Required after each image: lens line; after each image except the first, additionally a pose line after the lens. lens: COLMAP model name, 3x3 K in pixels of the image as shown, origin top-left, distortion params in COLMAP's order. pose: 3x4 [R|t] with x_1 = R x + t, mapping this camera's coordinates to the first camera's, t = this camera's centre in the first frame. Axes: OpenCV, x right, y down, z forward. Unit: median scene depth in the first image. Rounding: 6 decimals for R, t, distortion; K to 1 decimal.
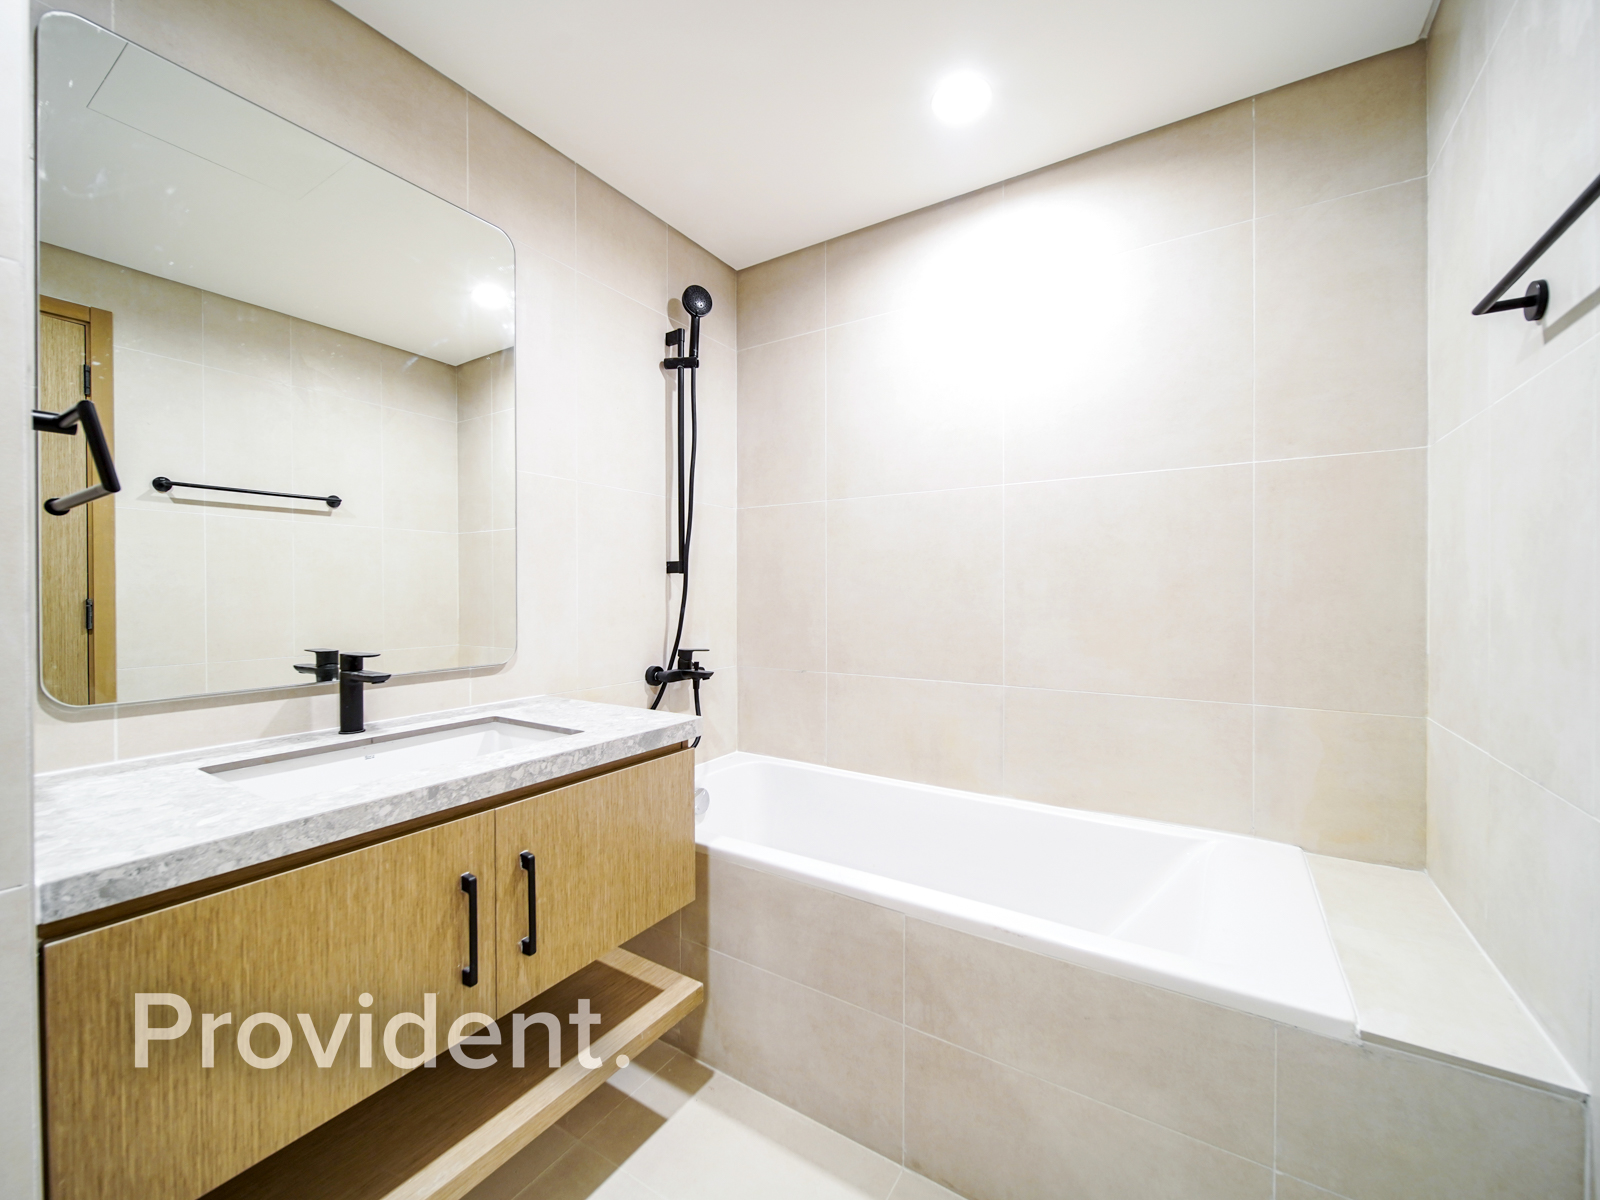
lens RADIAL K [[633.6, 0, 810.9], [0, 633.6, 601.2], [0, 0, 1]] dist [-0.000516, -0.000773]
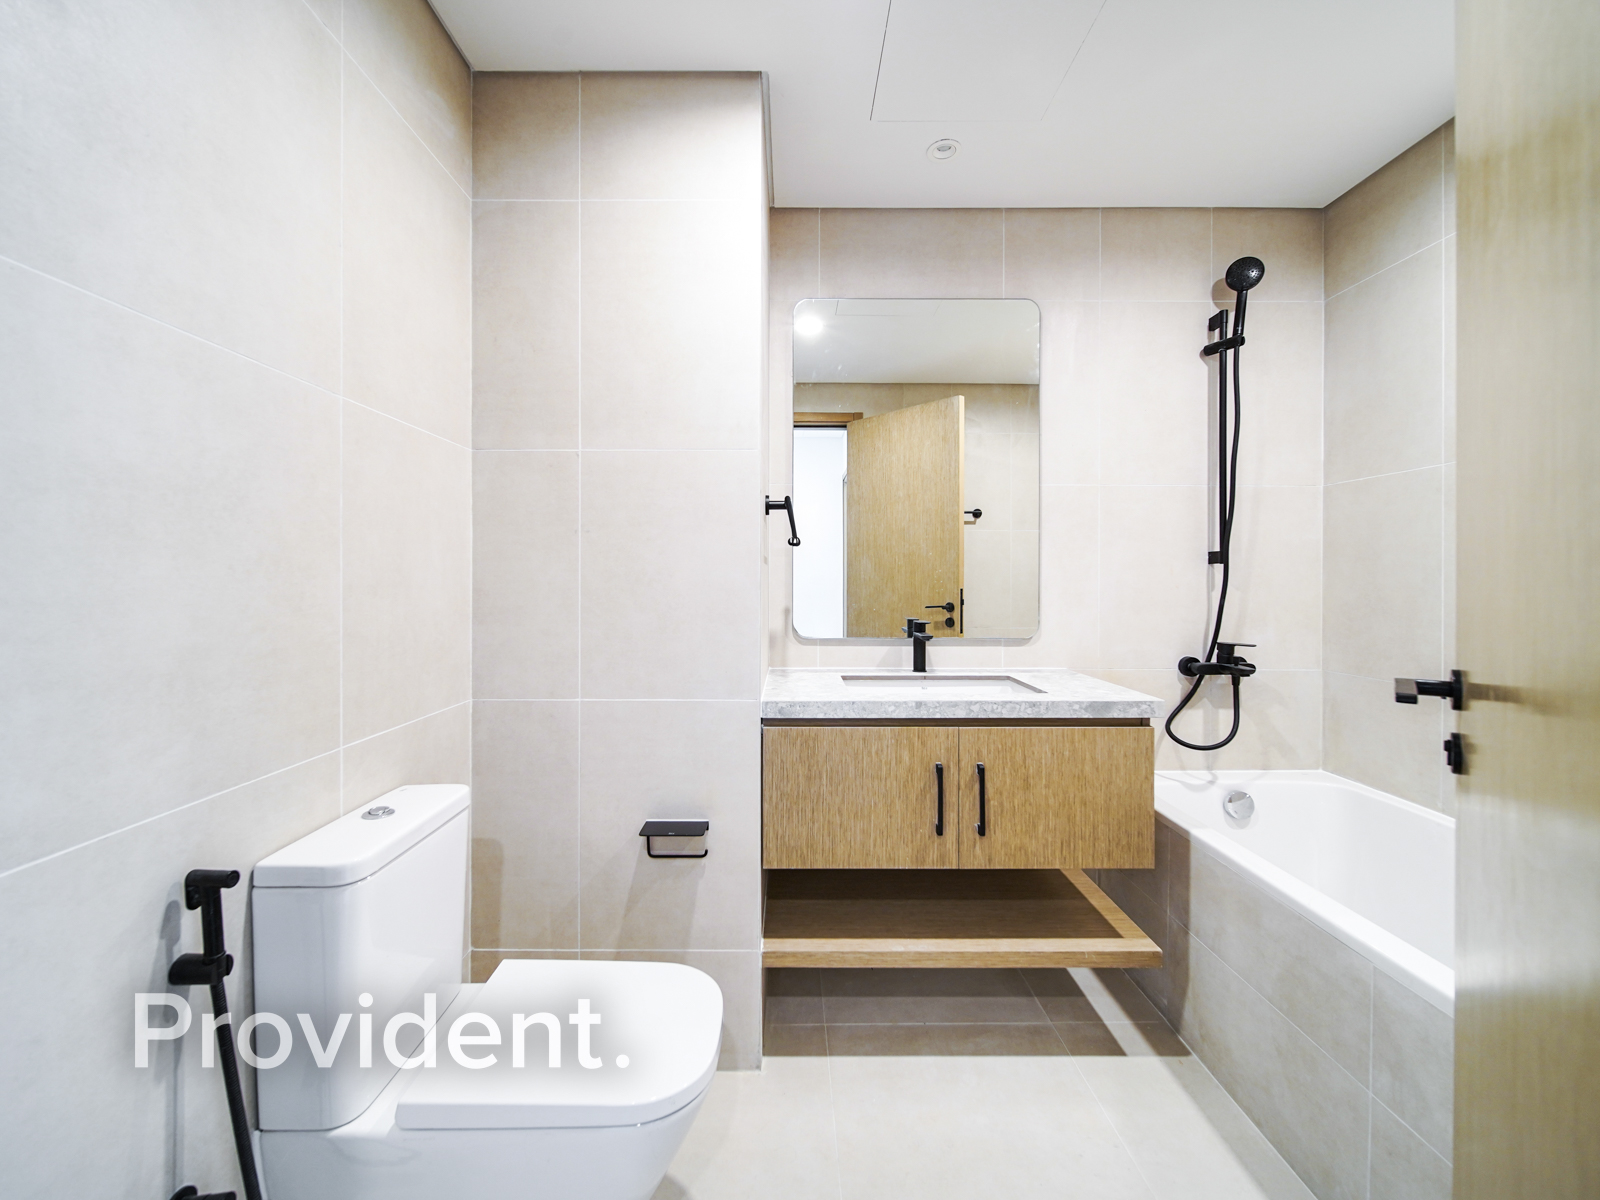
lens RADIAL K [[633.6, 0, 810.9], [0, 633.6, 601.2], [0, 0, 1]] dist [-0.000516, -0.000773]
pose [[0.561775, 0.029692, -0.826757, 0.396086], [-0.016430, 0.999559, 0.024734, -0.000855], [0.827127, -0.000311, 0.562015, -0.096924]]
